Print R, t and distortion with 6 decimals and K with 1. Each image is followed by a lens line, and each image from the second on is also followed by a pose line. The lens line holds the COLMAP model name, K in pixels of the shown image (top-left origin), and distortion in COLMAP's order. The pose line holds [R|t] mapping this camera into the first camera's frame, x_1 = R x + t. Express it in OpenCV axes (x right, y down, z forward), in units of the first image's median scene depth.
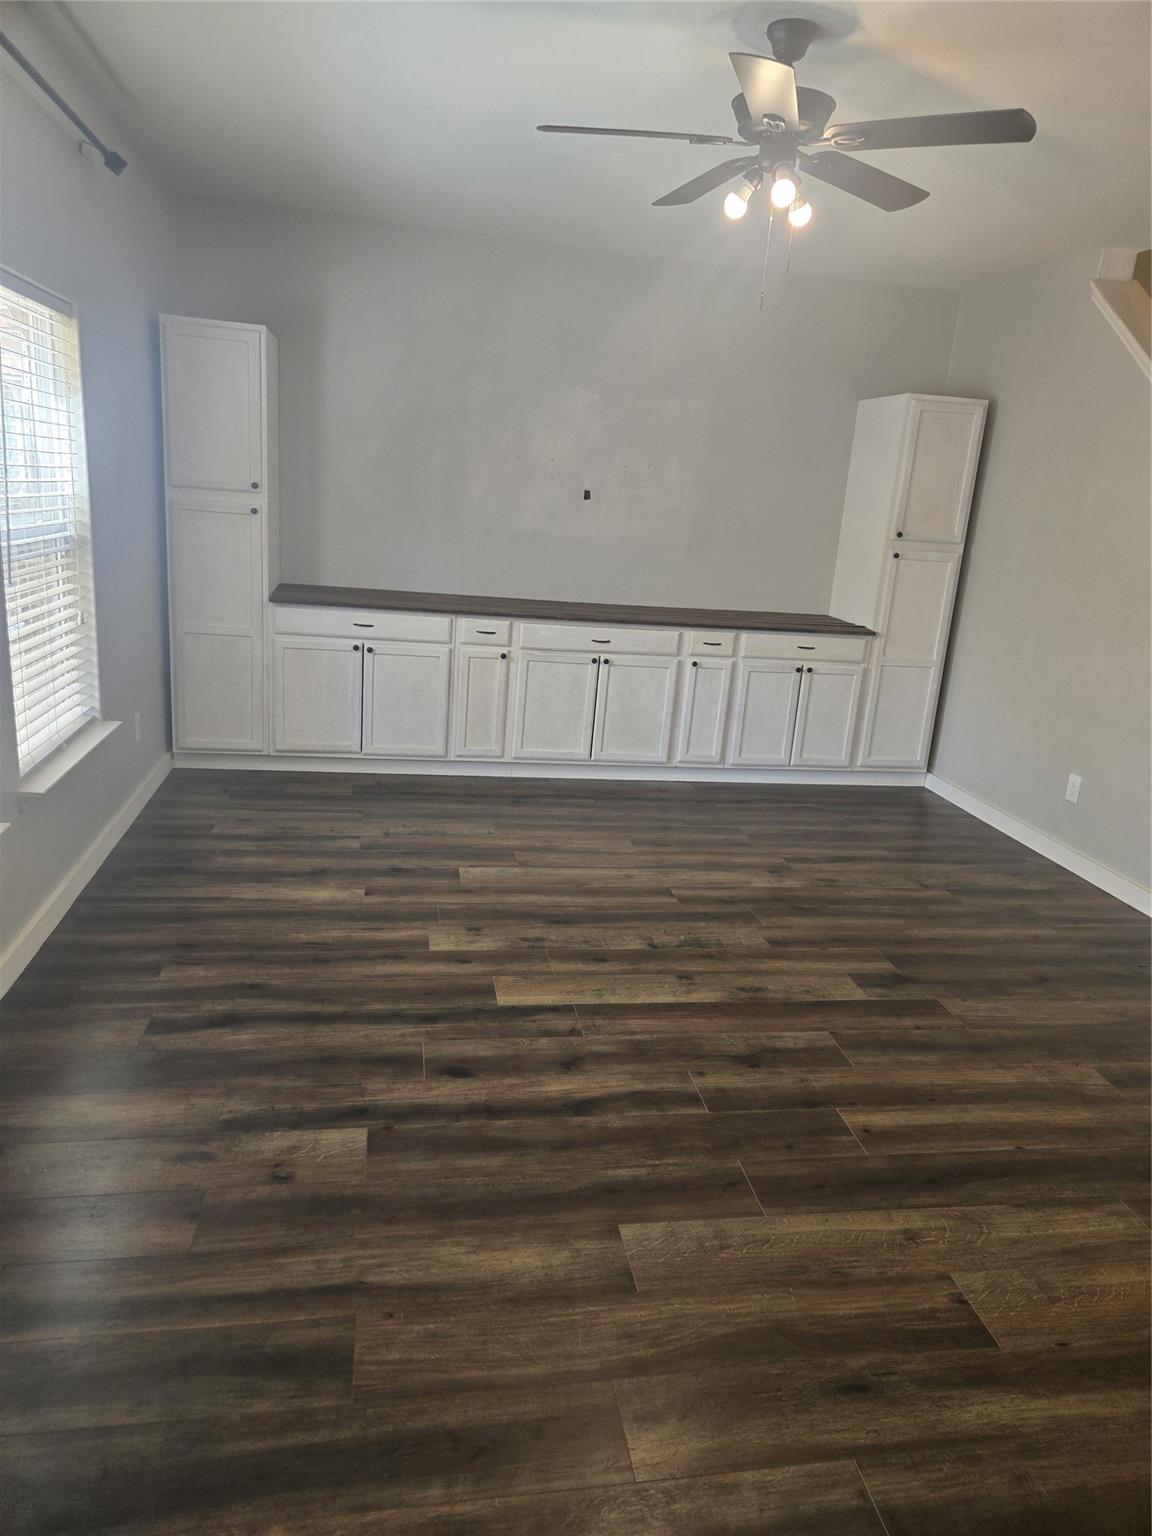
lens RADIAL K [[1027.4, 0, 583.6], [0, 1027.4, 763.9], [0, 0, 1]] dist [0.087062, -0.066318]
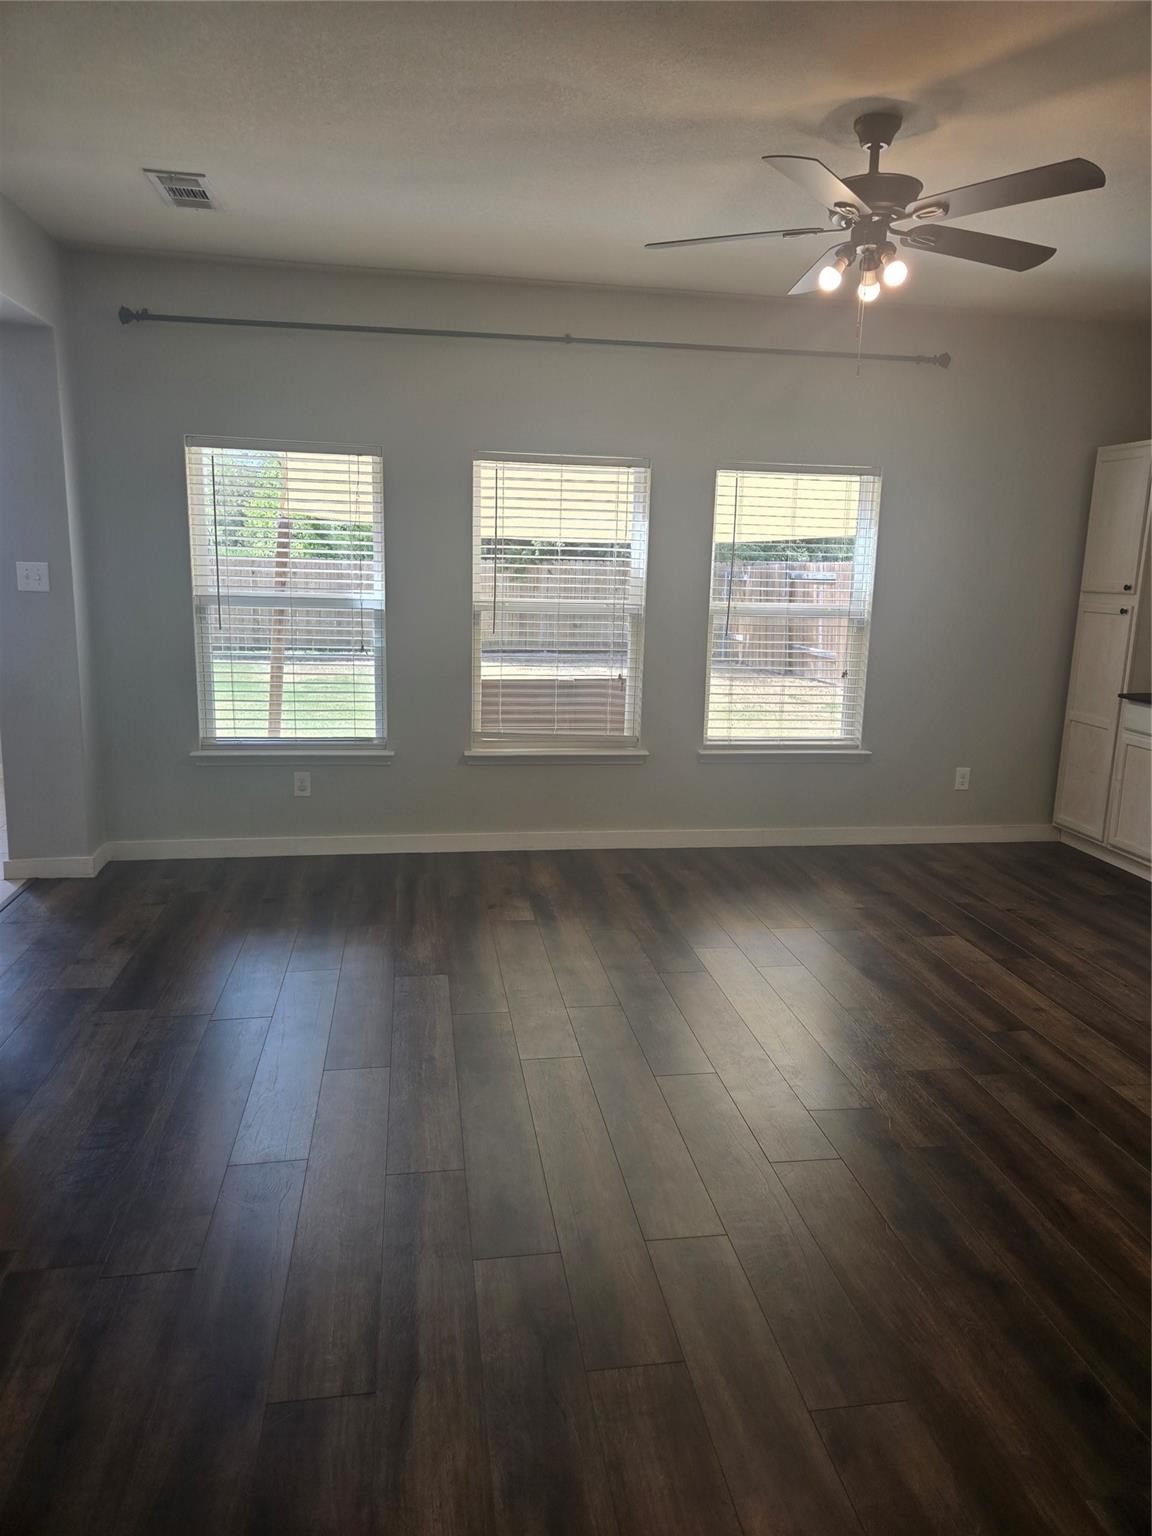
lens RADIAL K [[1027.4, 0, 583.6], [0, 1027.4, 763.9], [0, 0, 1]] dist [0.087062, -0.066318]
pose [[-0.007882, 0.123980, -0.992253, 0.863471], [-0.287708, 0.950045, 0.120992, -0.076999], [0.957686, 0.286433, 0.028182, 0.559056]]
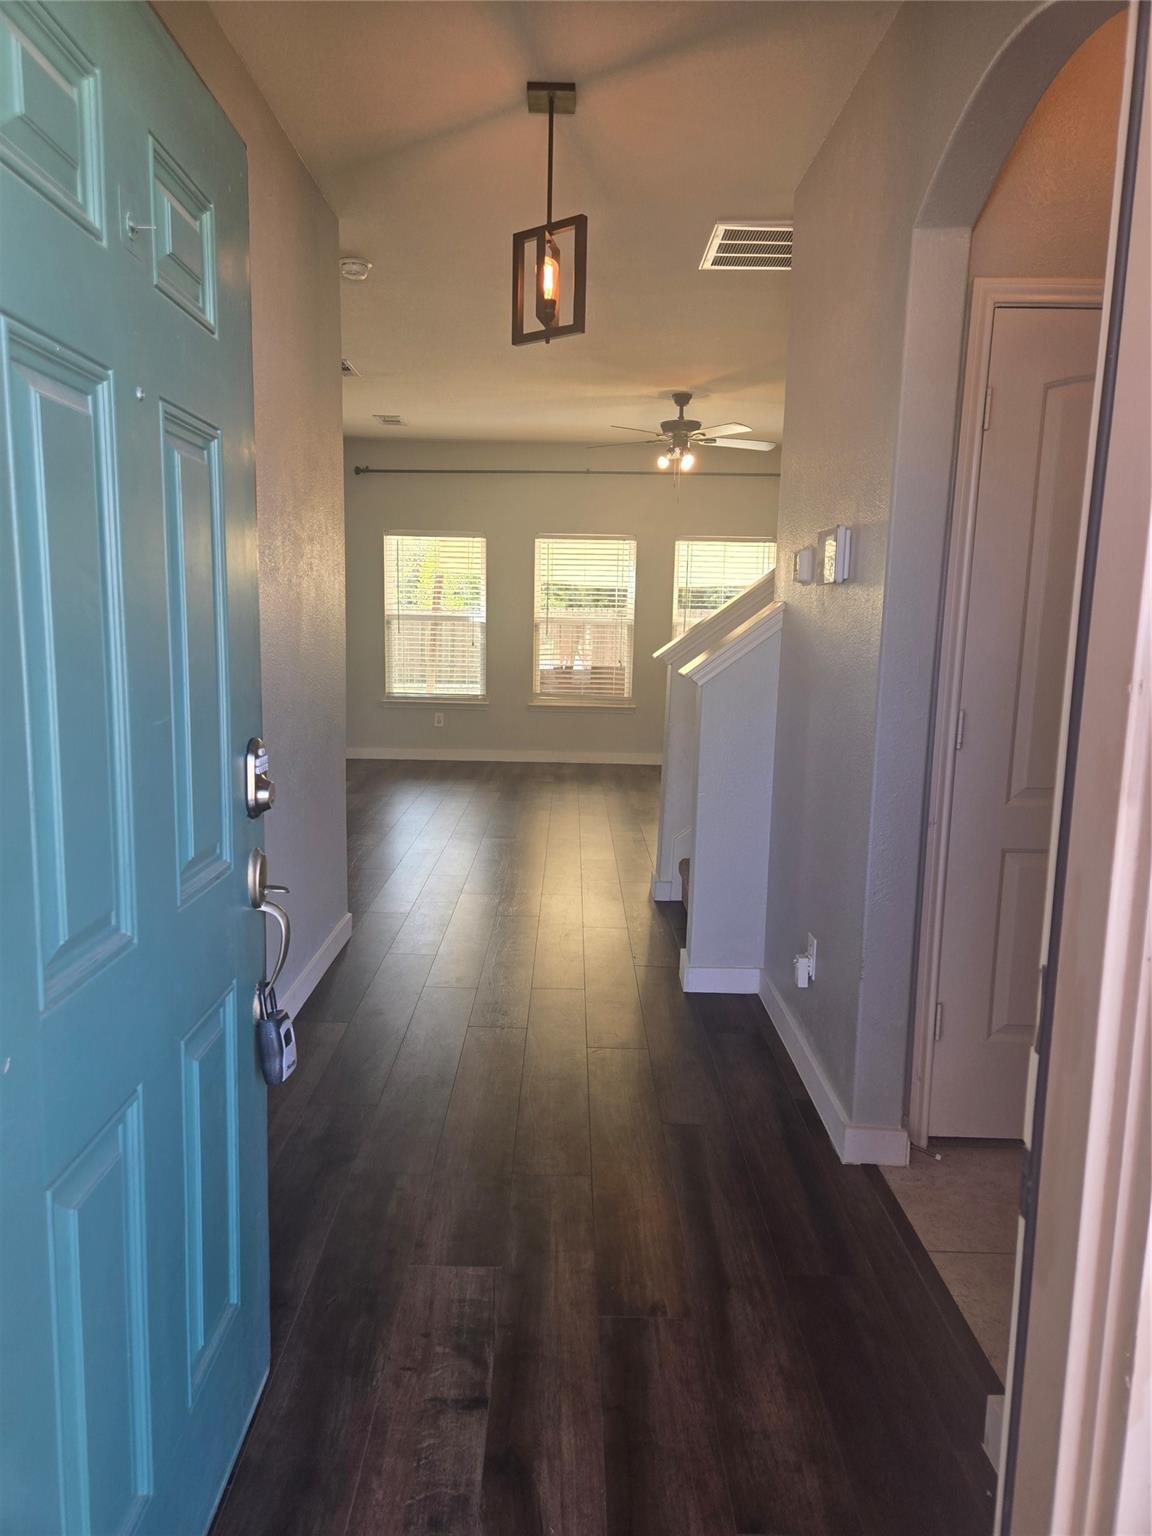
lens RADIAL K [[1027.4, 0, 583.6], [0, 1027.4, 763.9], [0, 0, 1]] dist [0.087062, -0.066318]
pose [[-0.160164, 0.067412, -0.984786, 1.718650], [-0.286673, 0.951488, 0.111756, -0.053504], [0.944545, 0.300211, -0.133069, 0.874187]]
